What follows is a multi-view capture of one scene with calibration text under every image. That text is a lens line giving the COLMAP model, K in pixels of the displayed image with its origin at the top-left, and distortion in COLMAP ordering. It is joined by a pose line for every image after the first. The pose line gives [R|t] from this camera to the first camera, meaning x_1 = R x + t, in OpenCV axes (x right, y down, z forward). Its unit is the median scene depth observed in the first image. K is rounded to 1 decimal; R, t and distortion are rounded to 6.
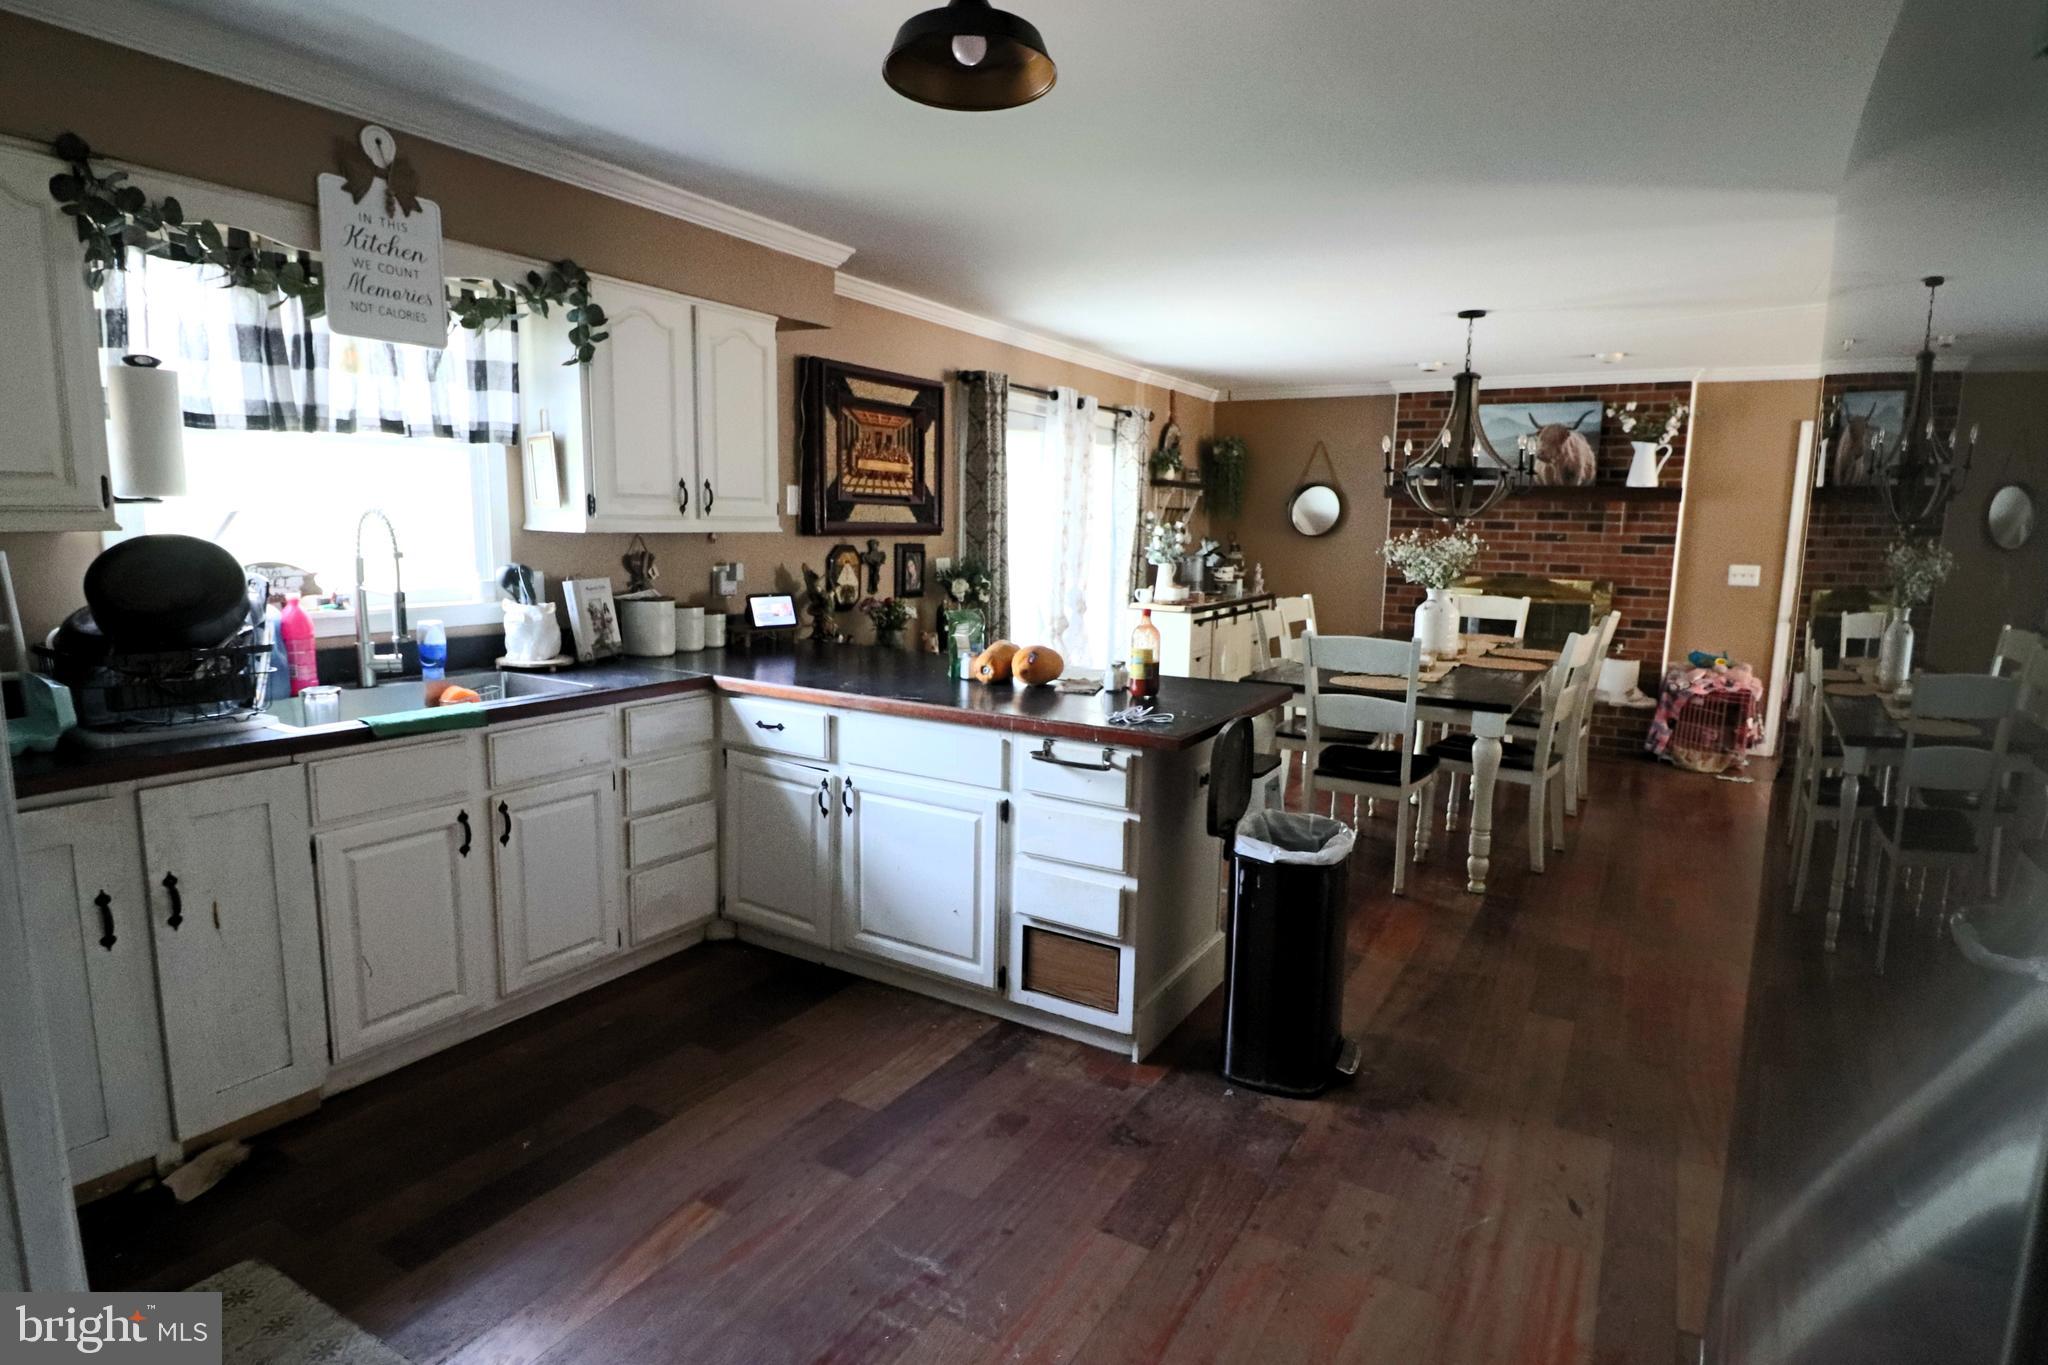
lens RADIAL K [[1051.0, 0, 1016.1], [0, 1051.0, 680.5], [0, 0, 1]] dist [-0.012553, -0.007960]
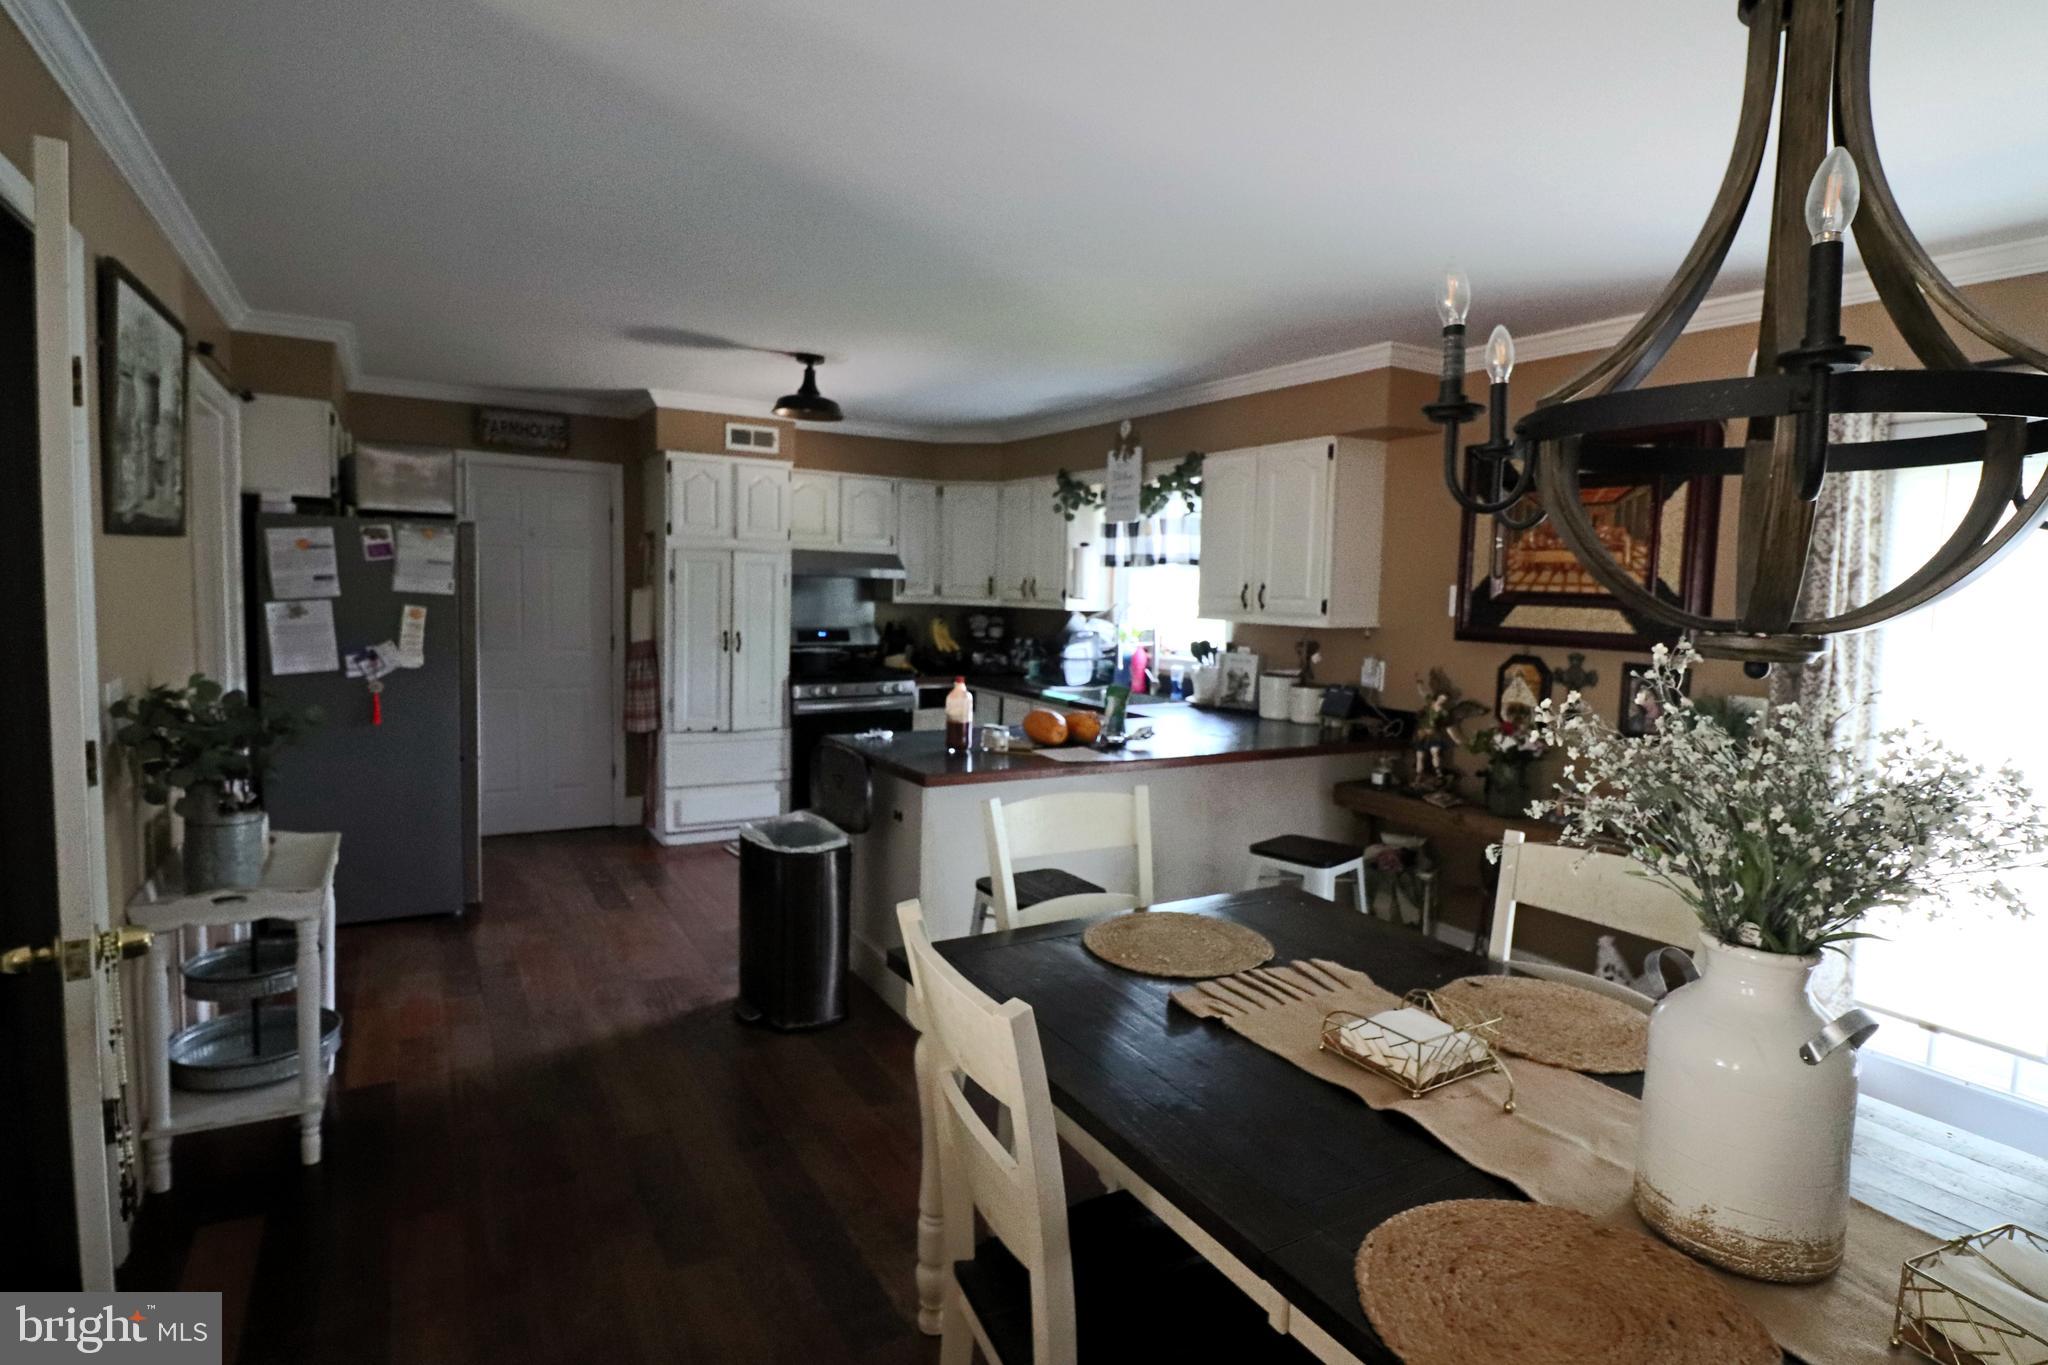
lens RADIAL K [[1051.0, 0, 1036.2], [0, 1051.0, 683.6], [0, 0, 1]] dist [-0.012553, -0.007960]
pose [[-0.462886, 0.046885, -0.885177, 0.731881], [-0.172117, 0.974841, 0.141639, -0.155944], [0.869547, 0.217917, -0.443171, 1.024919]]
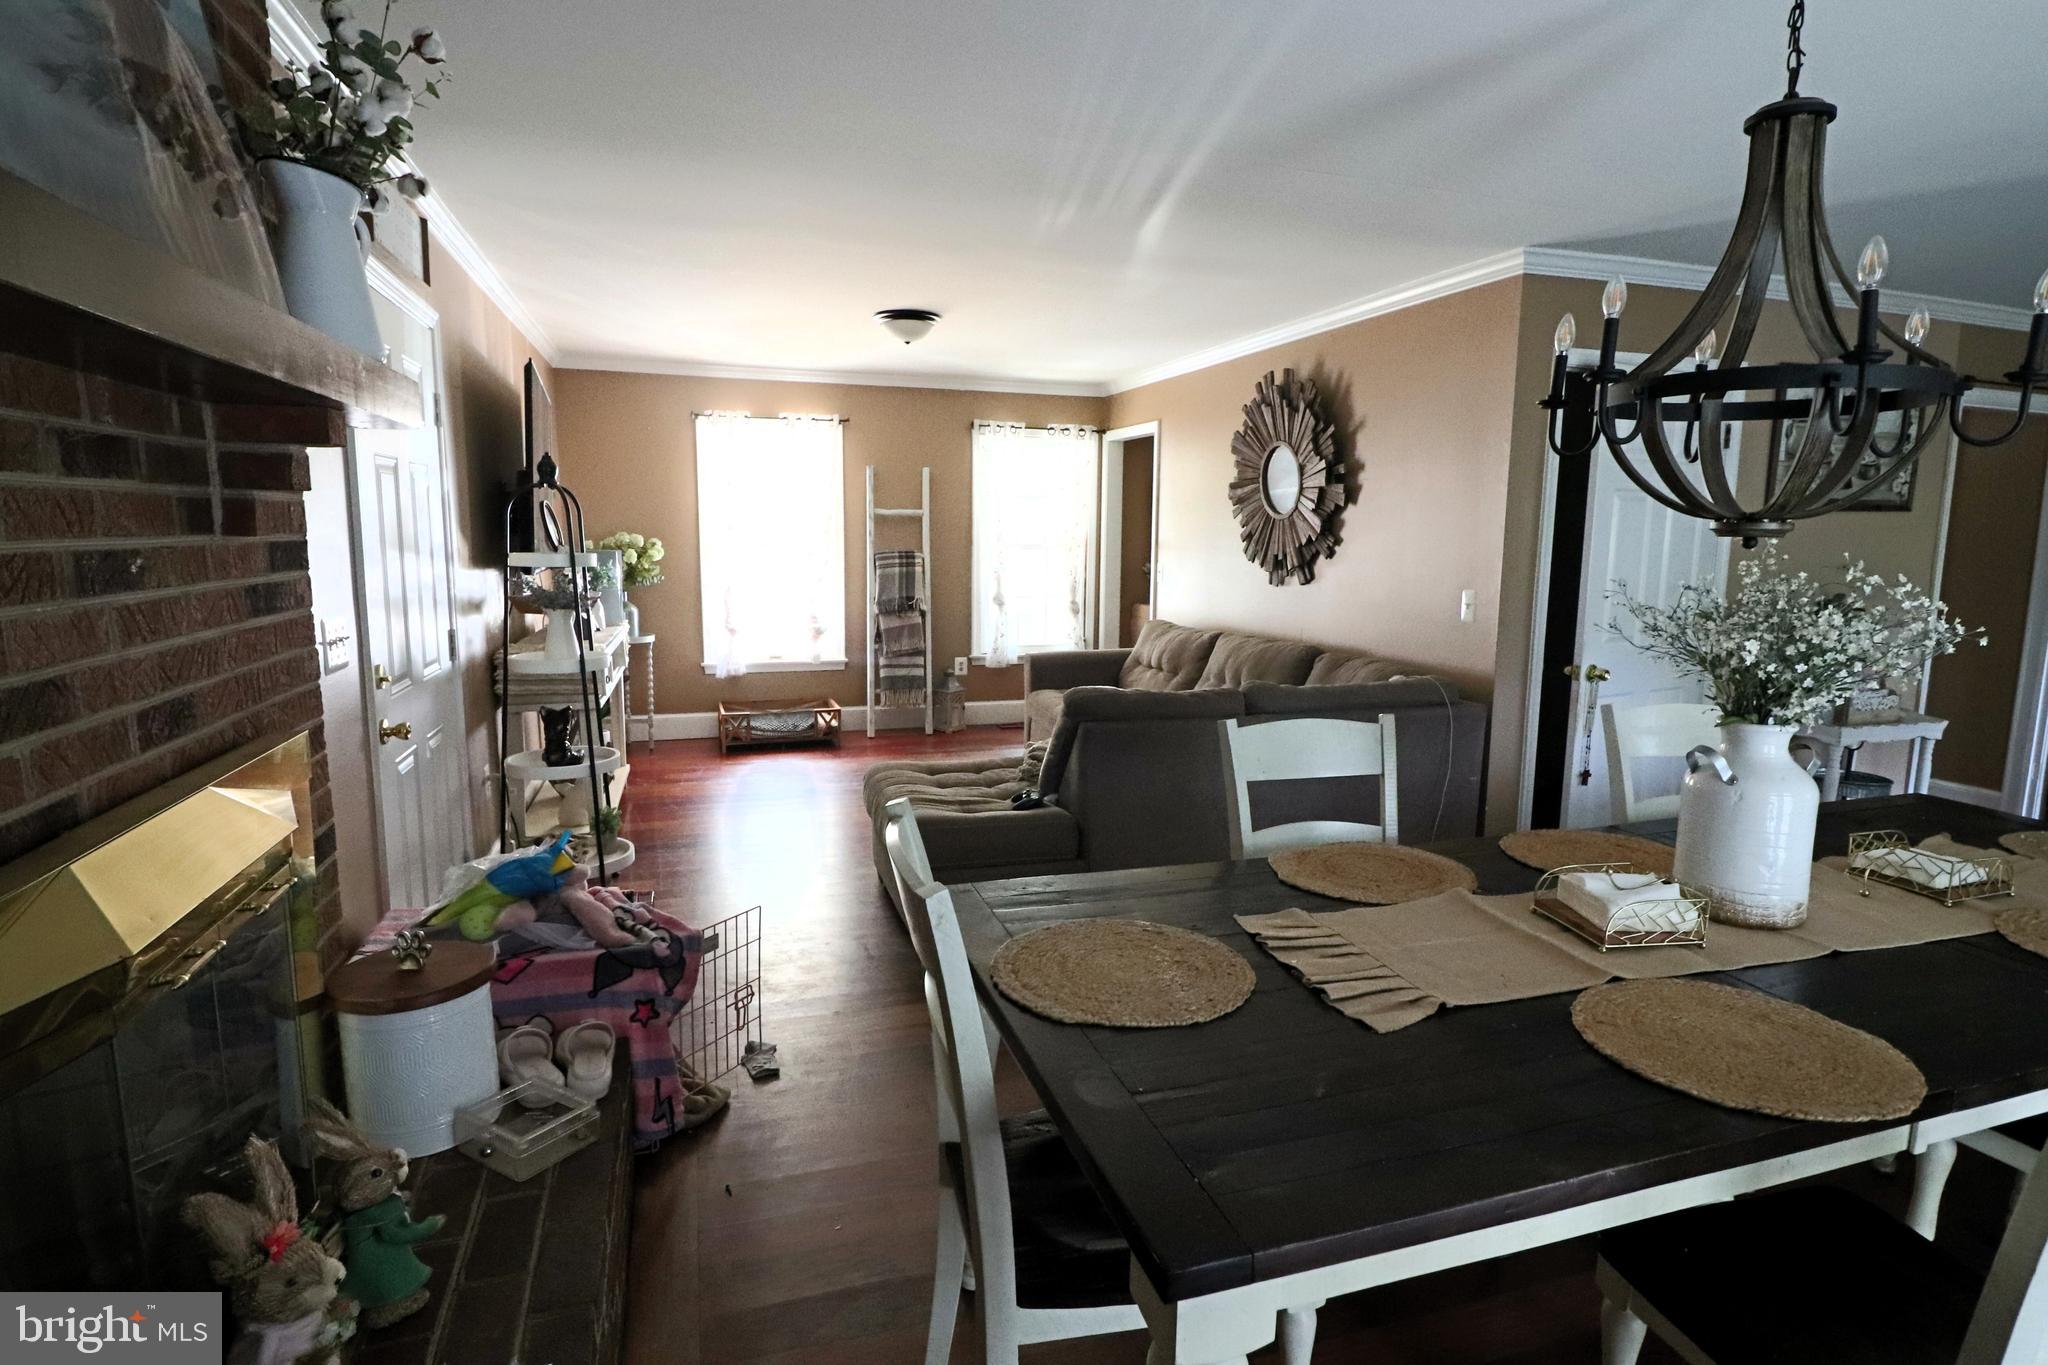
lens RADIAL K [[1051.0, 0, 1026.5], [0, 1051.0, 675.8], [0, 0, 1]] dist [-0.012553, -0.007960]
pose [[-0.752707, -0.120789, 0.647180, 0.423897], [0.072170, 0.961962, 0.263477, -0.222143], [-0.654388, 0.245028, -0.715359, 1.477467]]
